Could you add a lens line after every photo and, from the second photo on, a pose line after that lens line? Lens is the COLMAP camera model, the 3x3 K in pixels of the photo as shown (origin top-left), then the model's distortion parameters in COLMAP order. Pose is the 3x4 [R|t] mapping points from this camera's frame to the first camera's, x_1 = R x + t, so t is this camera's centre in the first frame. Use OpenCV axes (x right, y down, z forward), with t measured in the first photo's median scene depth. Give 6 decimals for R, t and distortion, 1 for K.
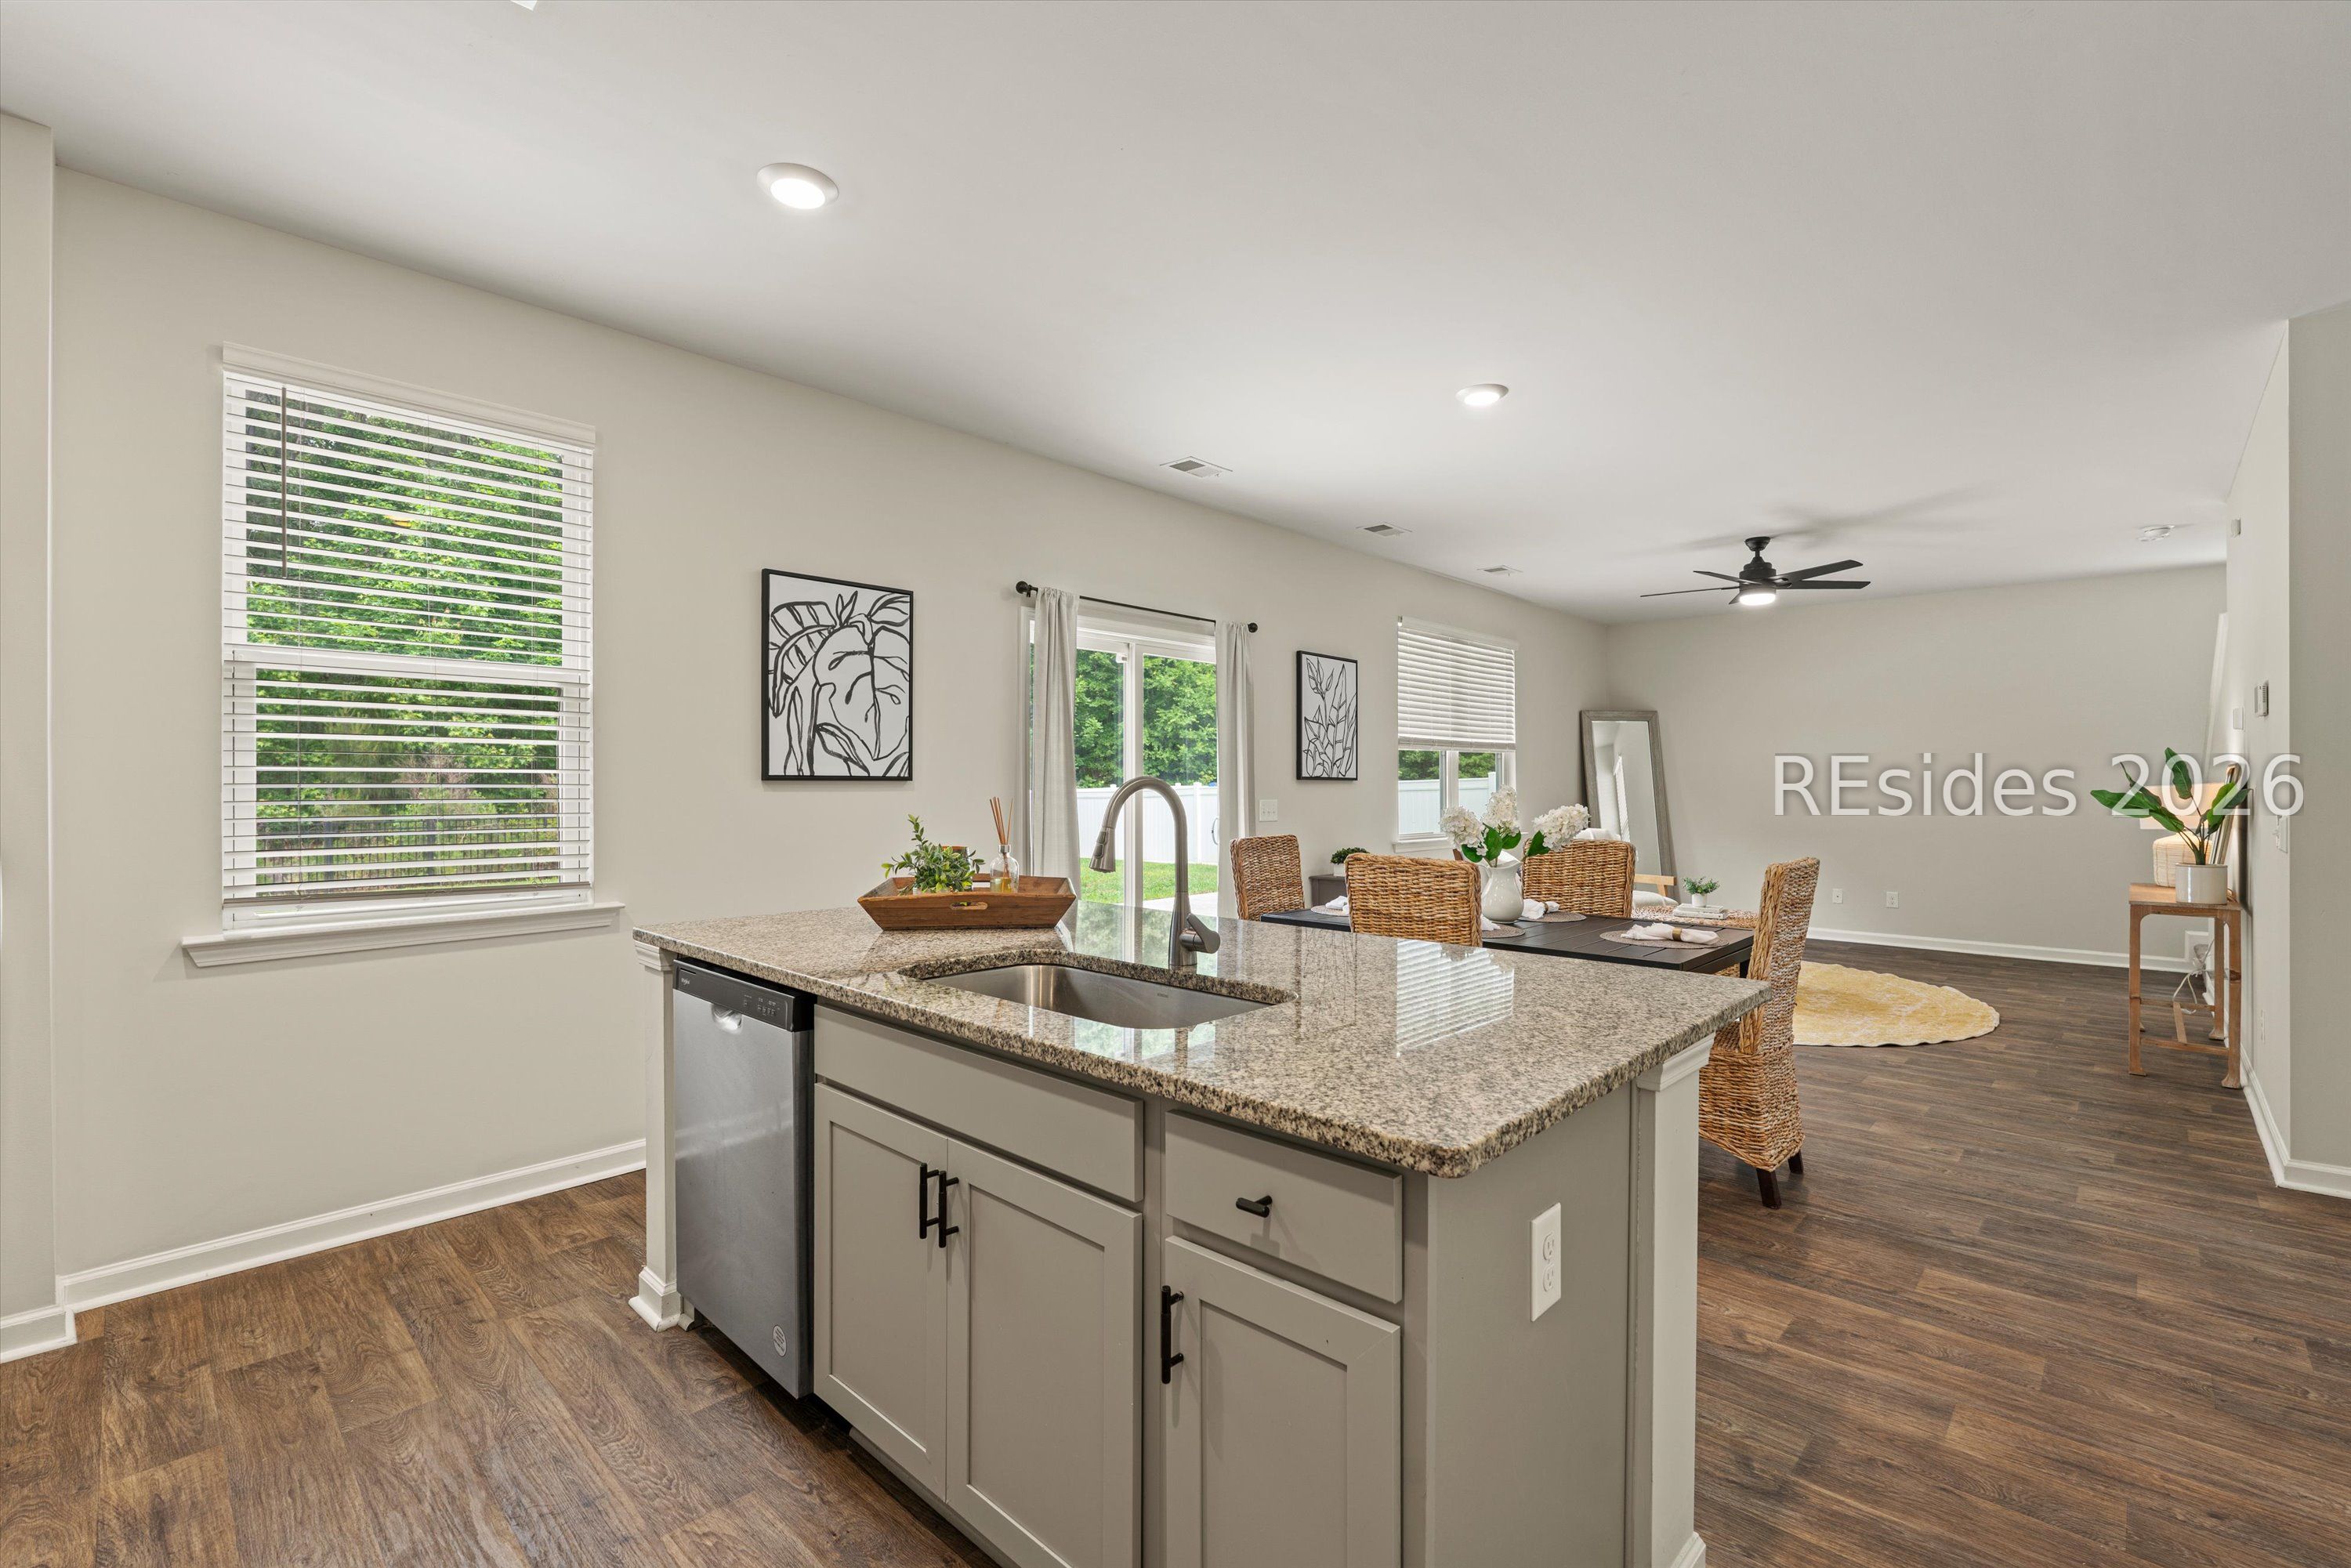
lens RADIAL K [[1023.4, 0, 1197.8], [0, 1023.4, 802.1], [0, 0, 1]] dist [-0.015328, 0.002678]
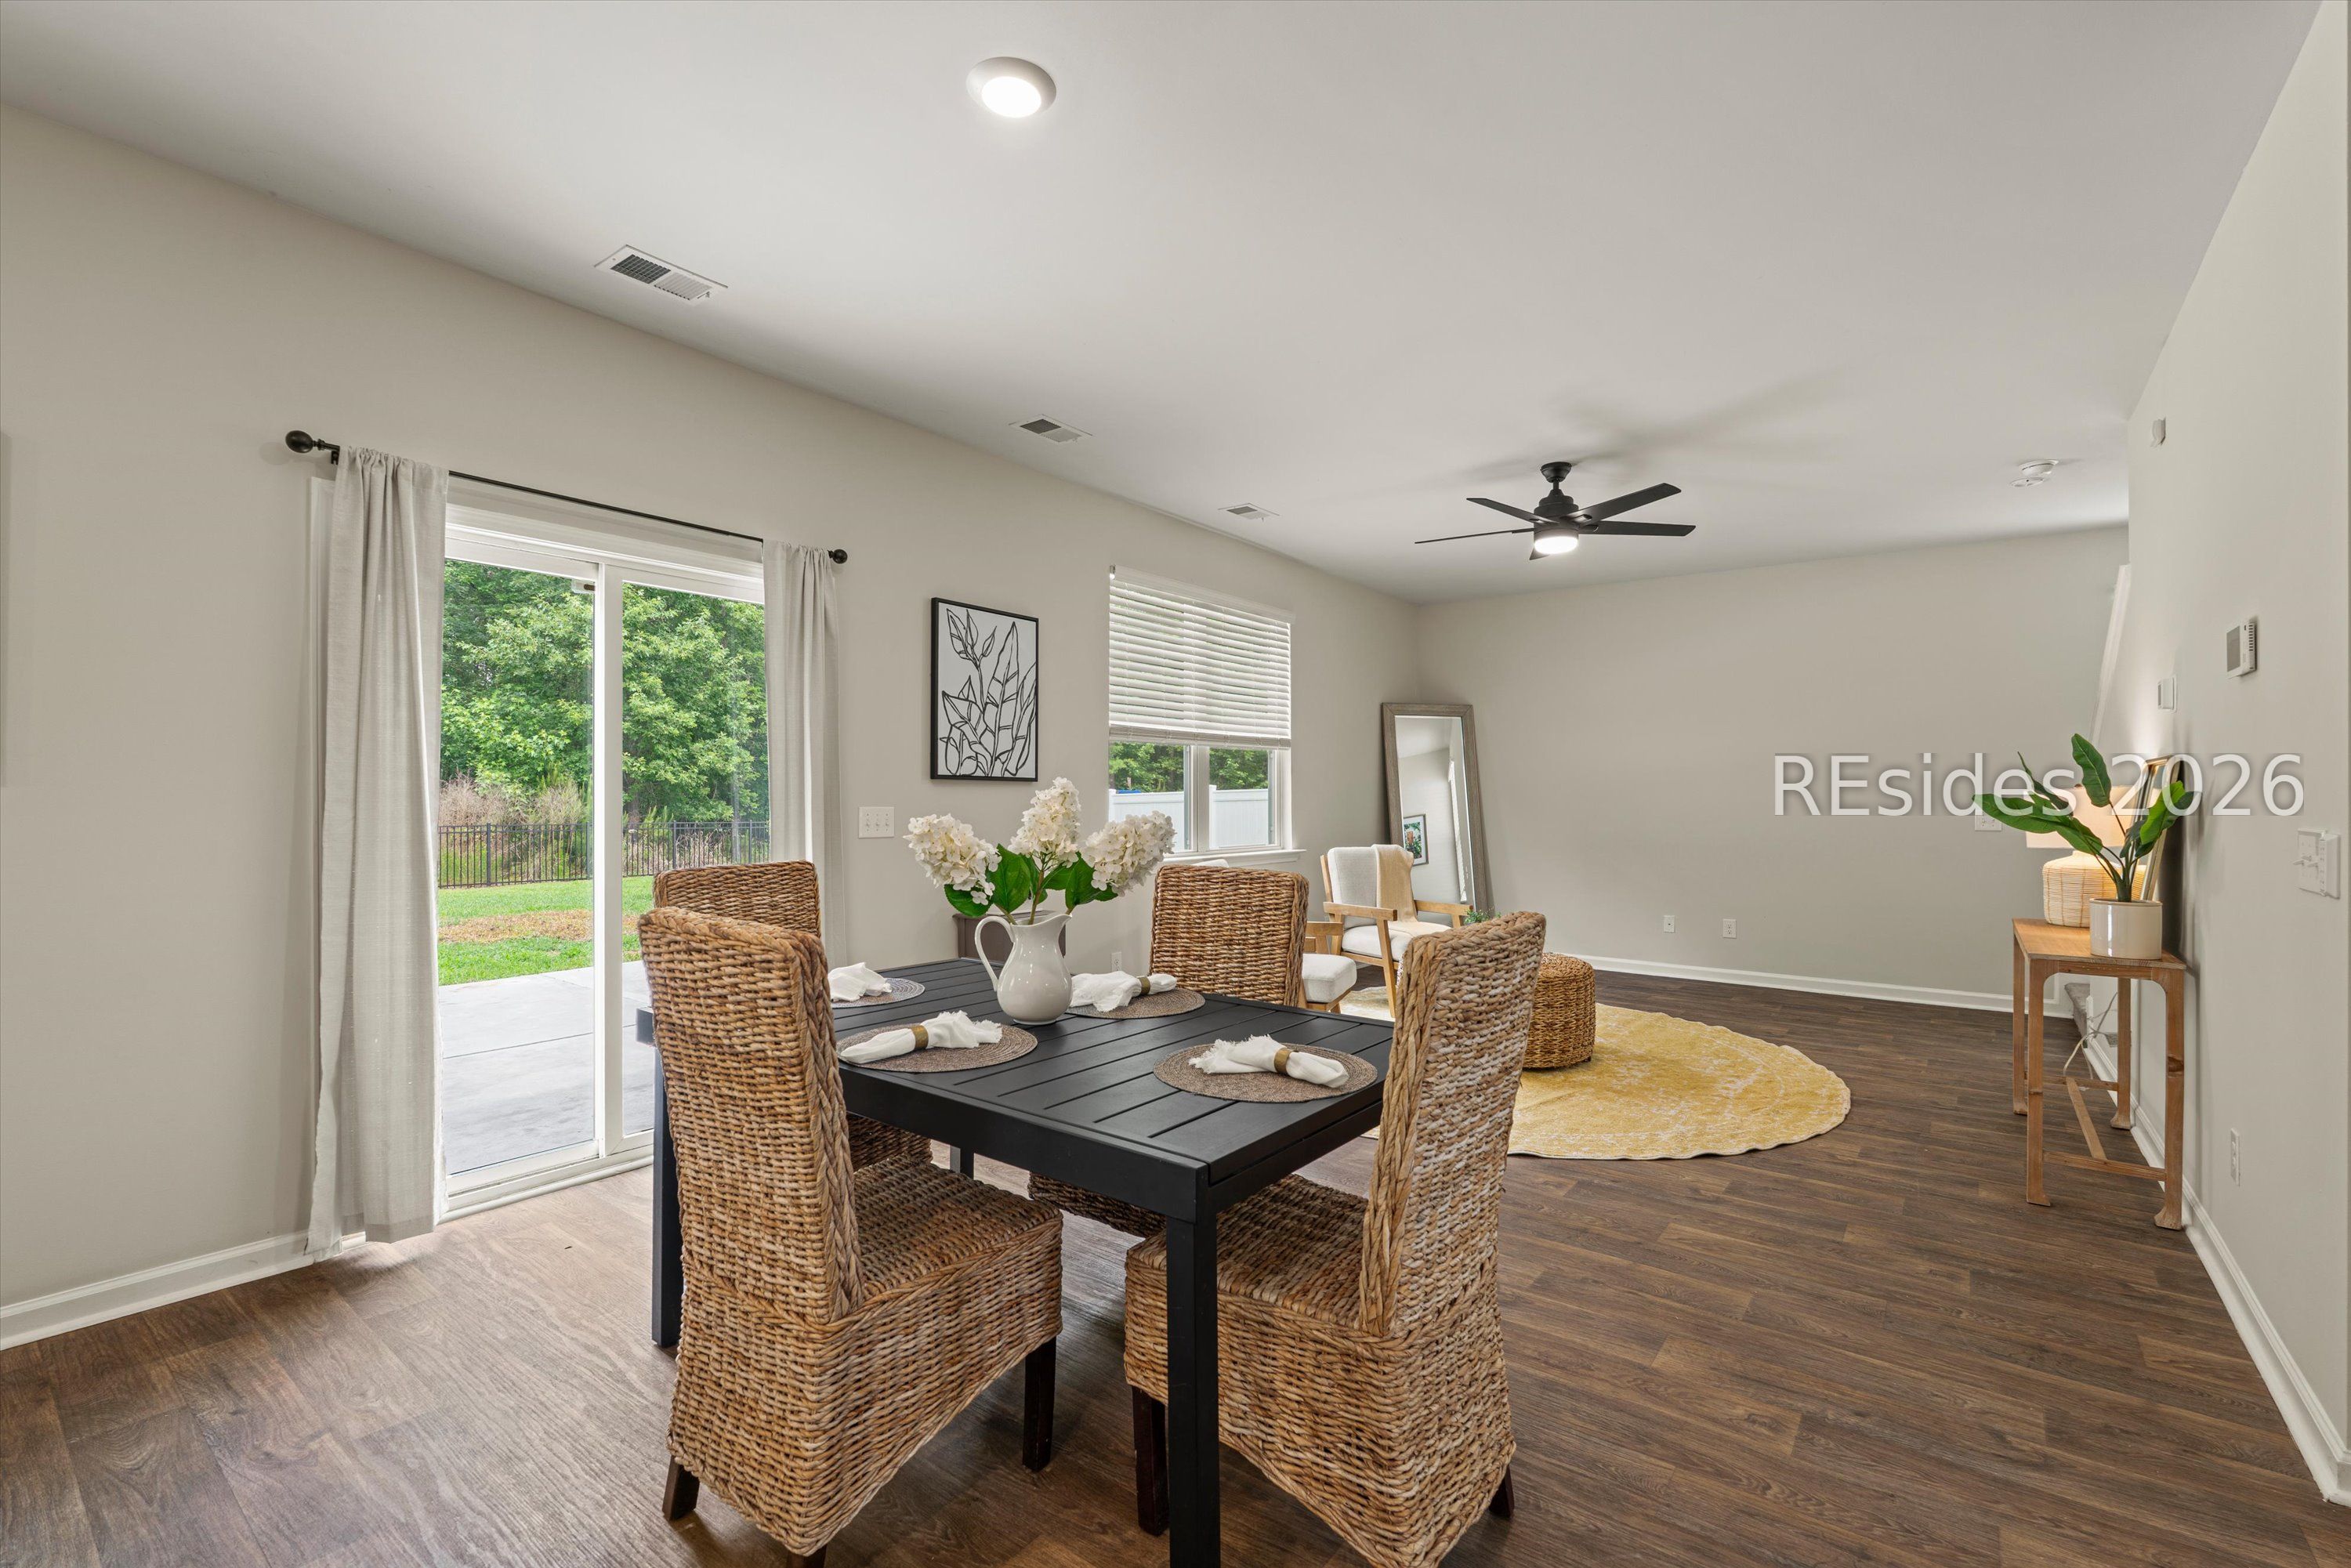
lens RADIAL K [[1023.4, 0, 1203.3], [0, 1023.4, 818.2], [0, 0, 1]] dist [-0.015328, 0.002678]
pose [[0.994148, 0.000598, 0.108023, 0.277027], [-0.001090, 0.999989, 0.004504, 0.002625], [-0.108020, -0.004595, 0.994138, 0.362846]]
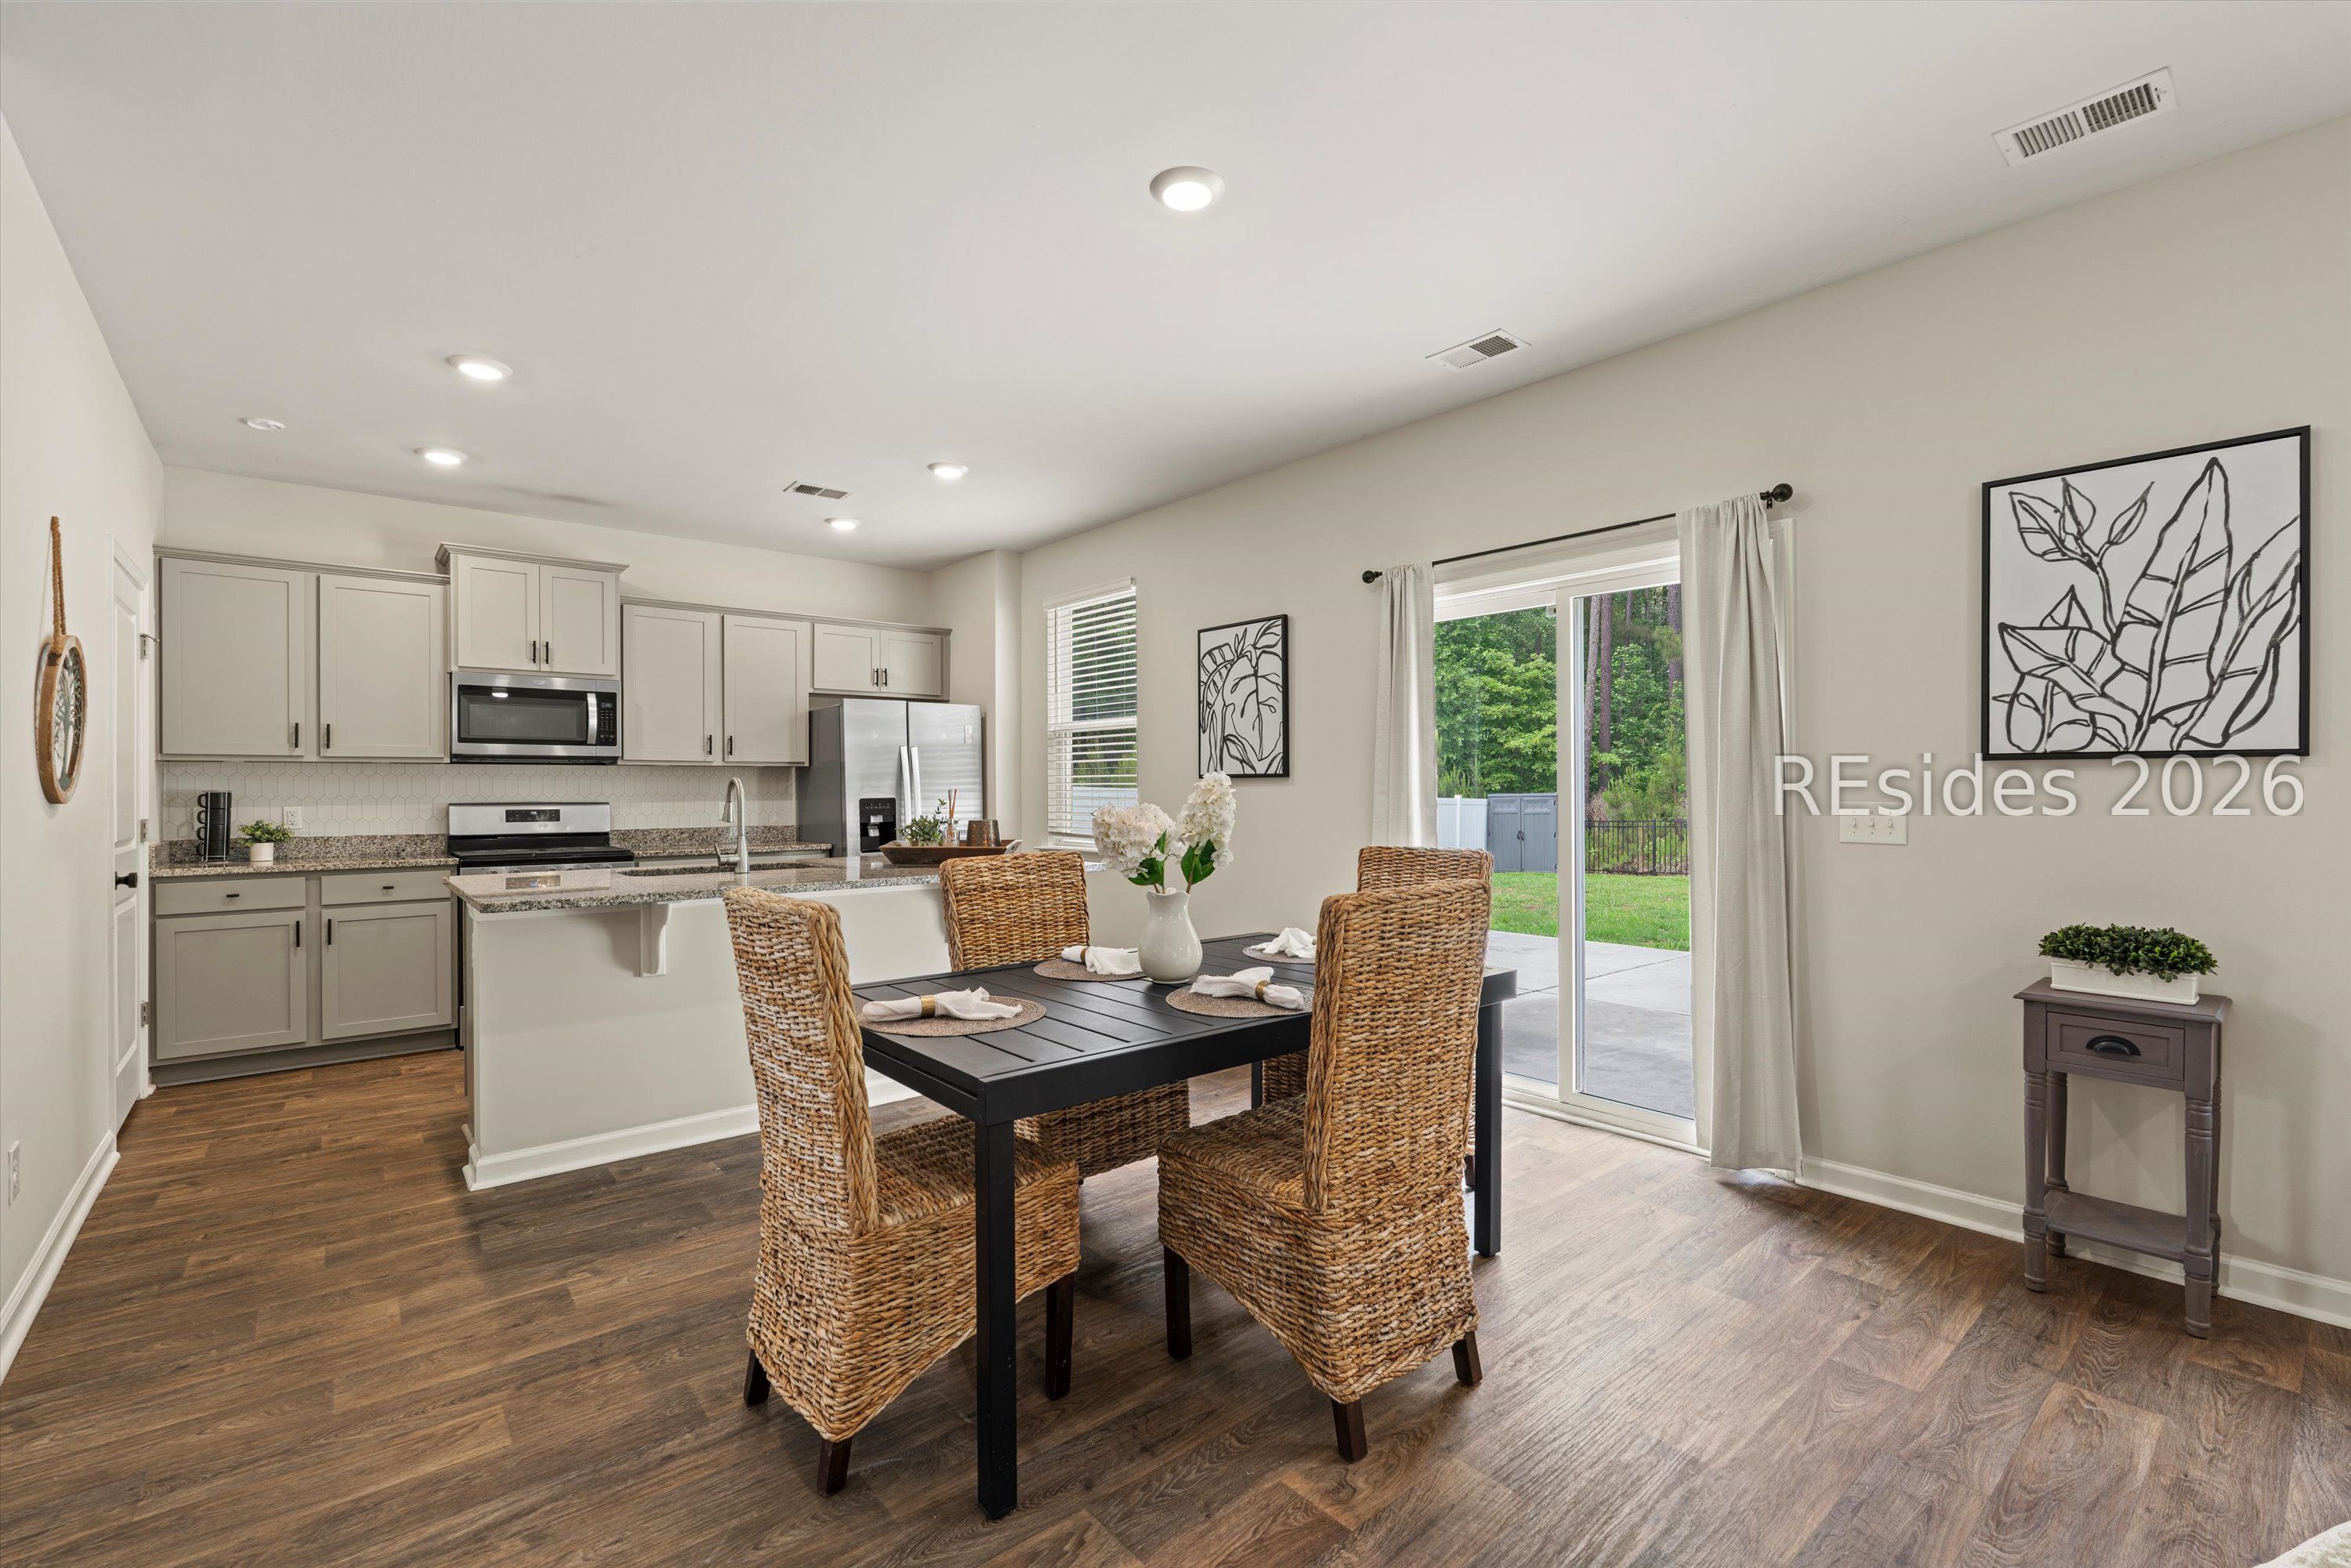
lens RADIAL K [[1023.4, 0, 1219.6], [0, 1023.4, 779.3], [0, 0, 1]] dist [-0.015328, 0.002678]
pose [[-0.097988, -0.010103, -0.995136, 0.783476], [-0.012373, 0.999884, -0.008933, -0.006710], [0.995111, 0.011437, -0.098102, 0.928112]]
